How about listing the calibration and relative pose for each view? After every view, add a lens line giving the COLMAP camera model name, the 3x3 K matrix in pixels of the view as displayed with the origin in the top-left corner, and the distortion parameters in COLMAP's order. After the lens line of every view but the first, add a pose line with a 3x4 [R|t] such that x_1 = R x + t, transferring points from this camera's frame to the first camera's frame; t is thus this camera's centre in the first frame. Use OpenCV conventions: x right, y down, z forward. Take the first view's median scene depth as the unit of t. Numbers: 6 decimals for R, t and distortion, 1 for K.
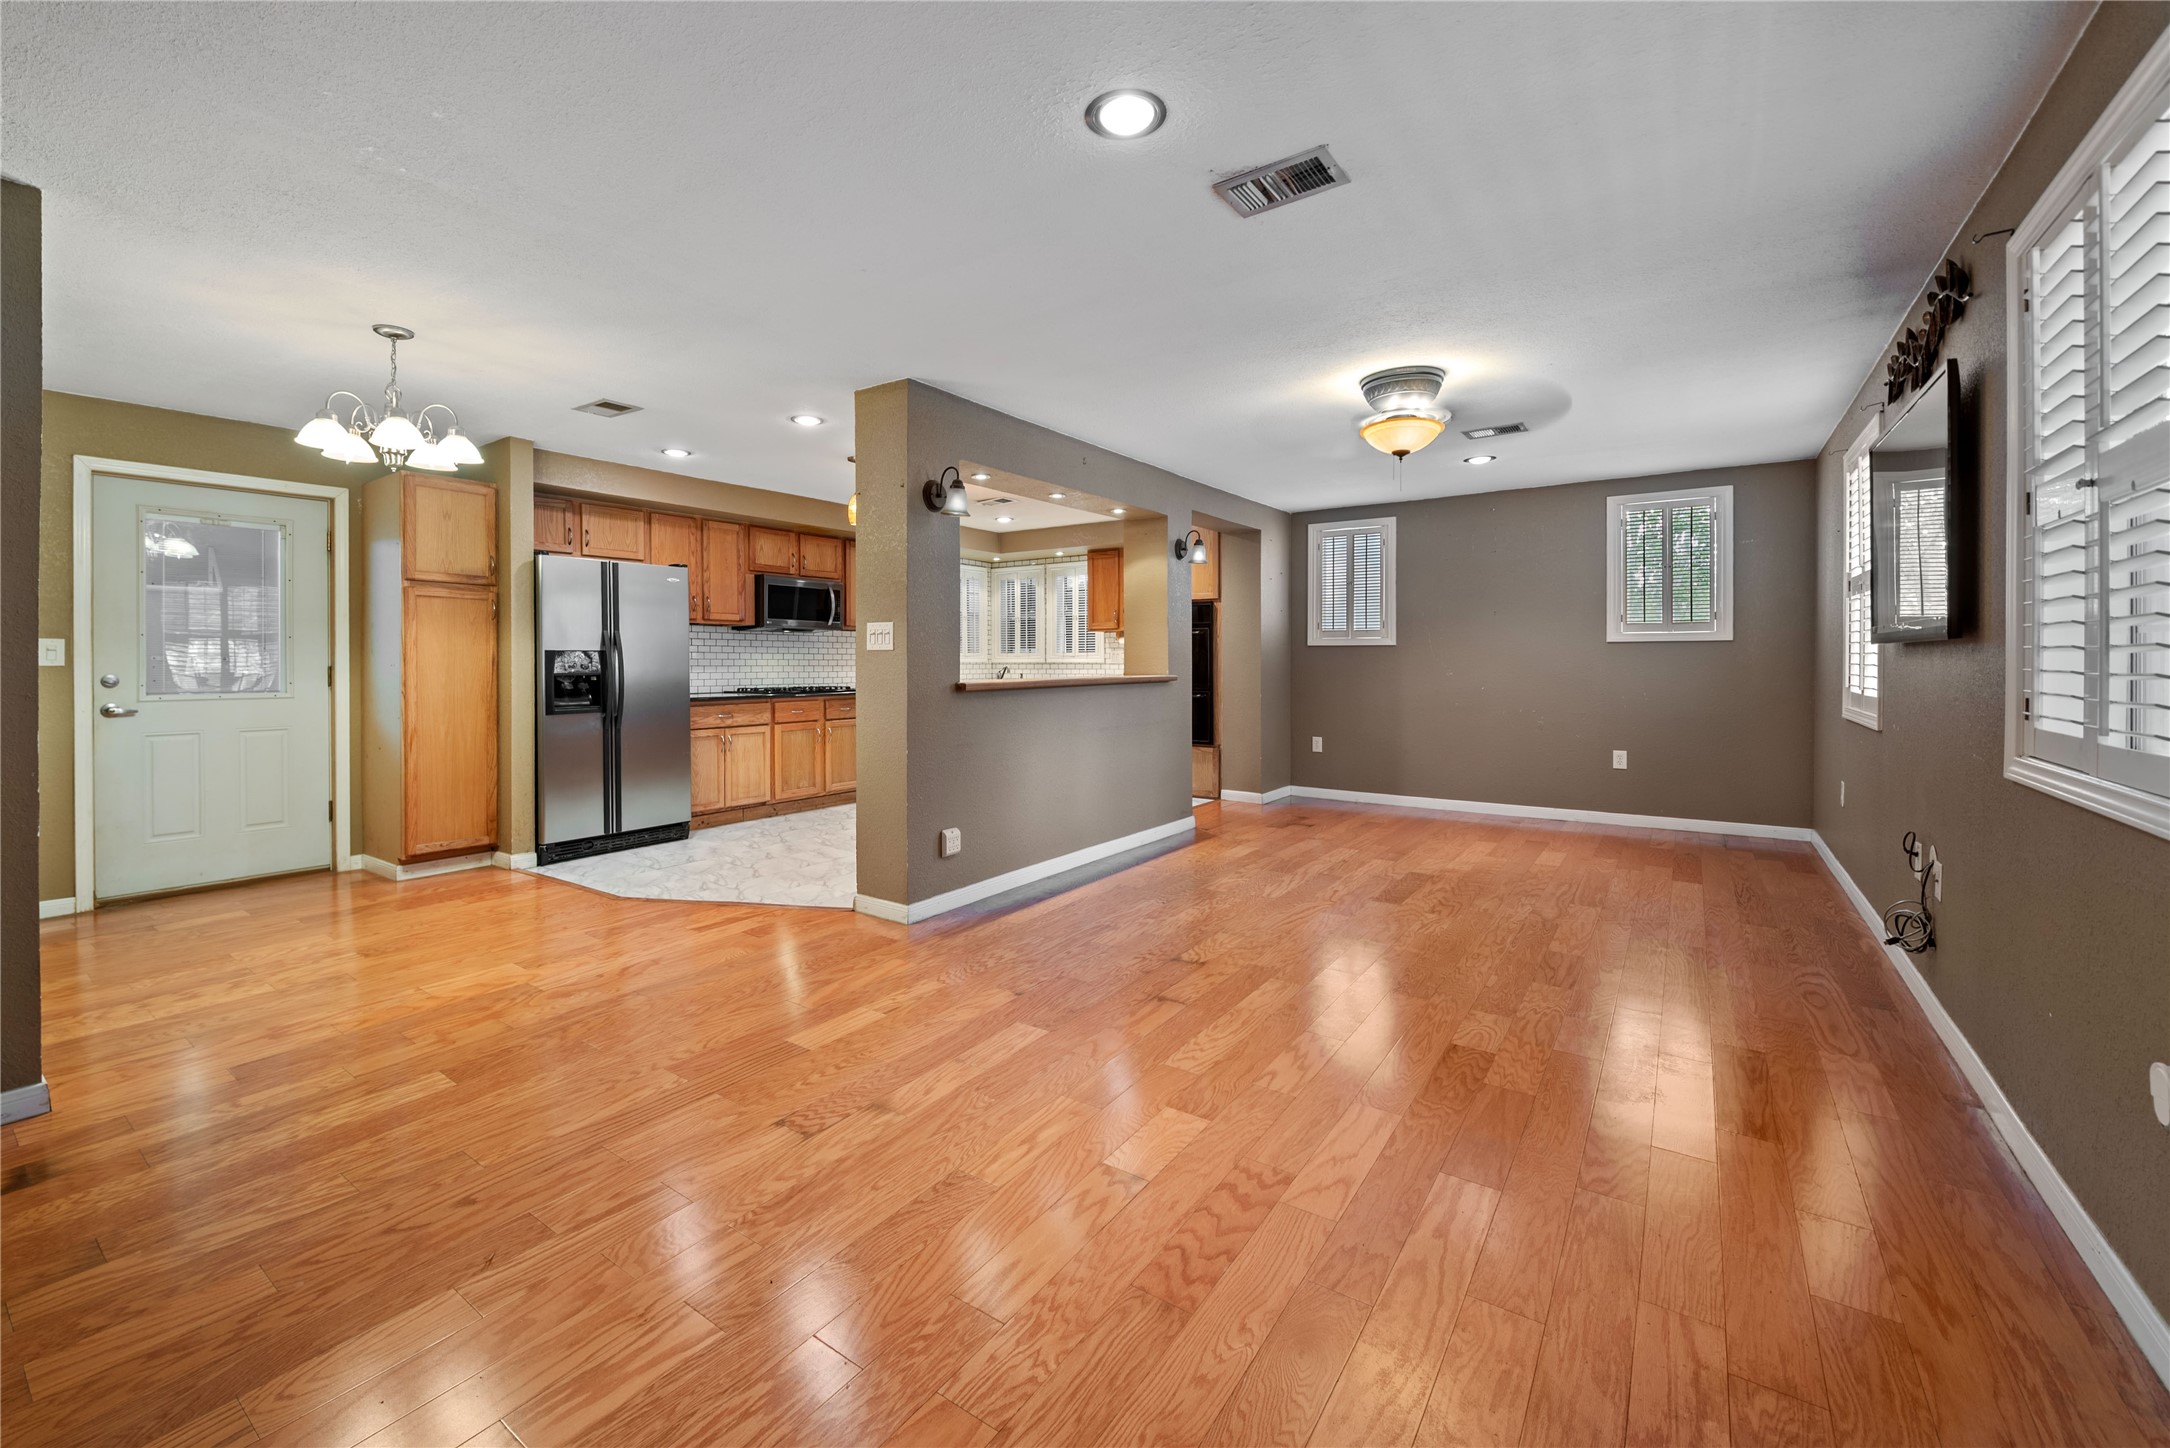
lens RADIAL K [[871.0, 0, 1057.2], [0, 871.0, 690.7], [0, 0, 1]] dist [-0.009574, 0.000173]
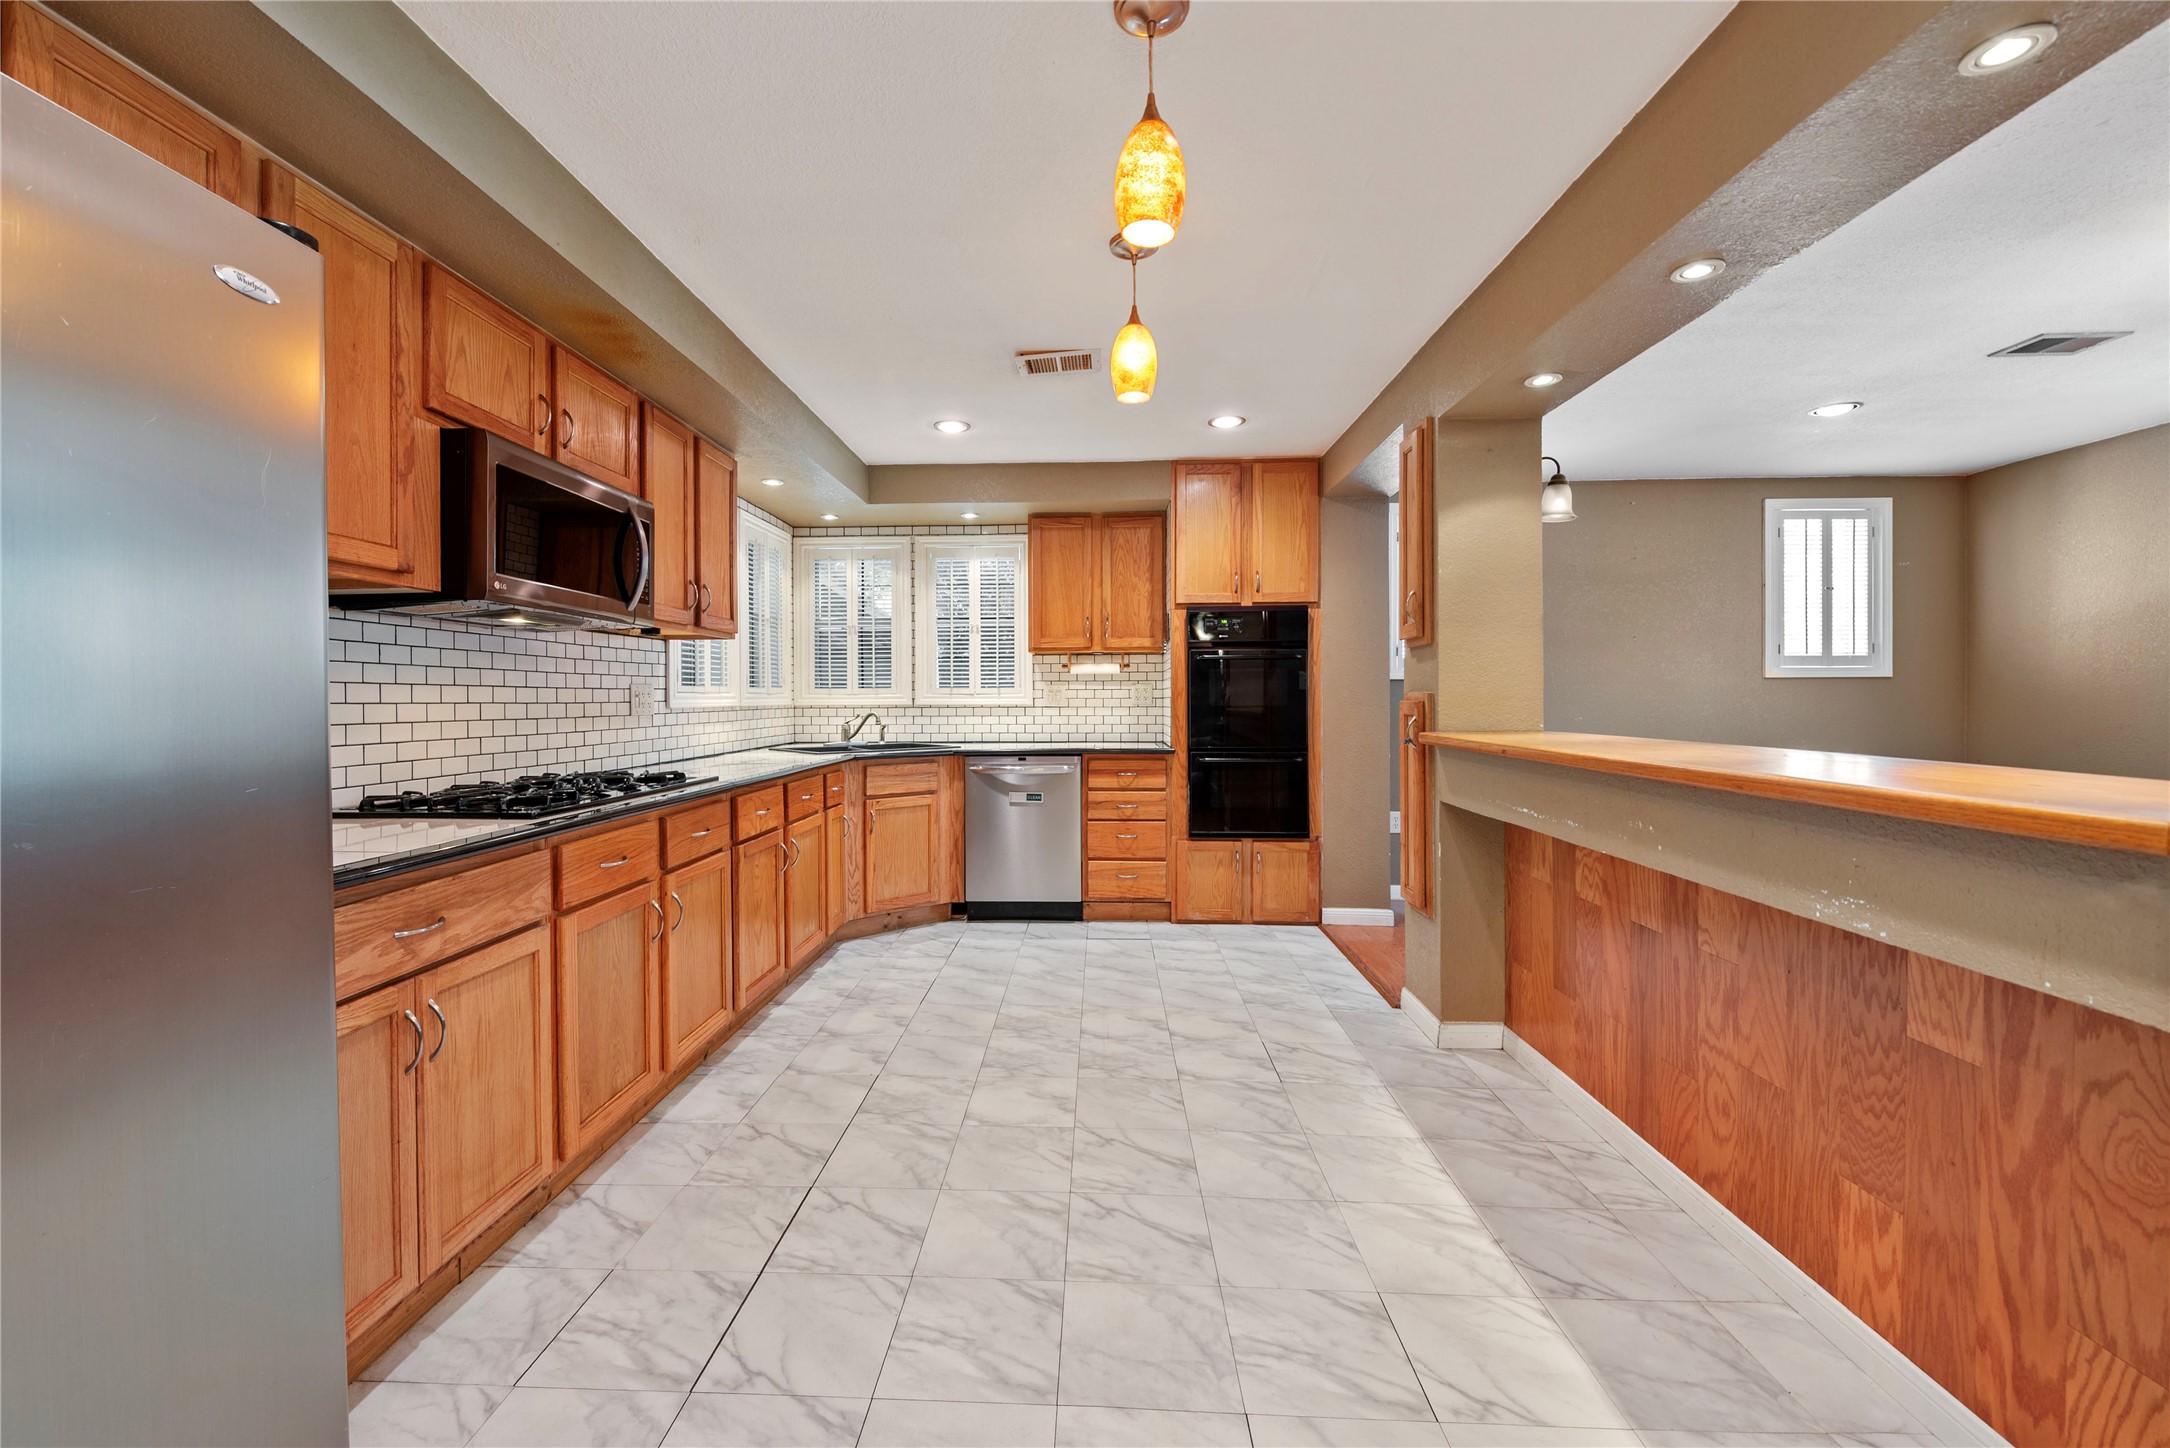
lens RADIAL K [[877.4, 0, 1085.0], [0, 877.4, 724.0], [0, 0, 1]] dist [0.024385, 0.000046]
pose [[0.839103, -0.014738, 0.543774, -0.267772], [0.016243, 0.999866, 0.002034, -0.021338], [-0.543731, 0.007126, 0.839230, 0.503389]]
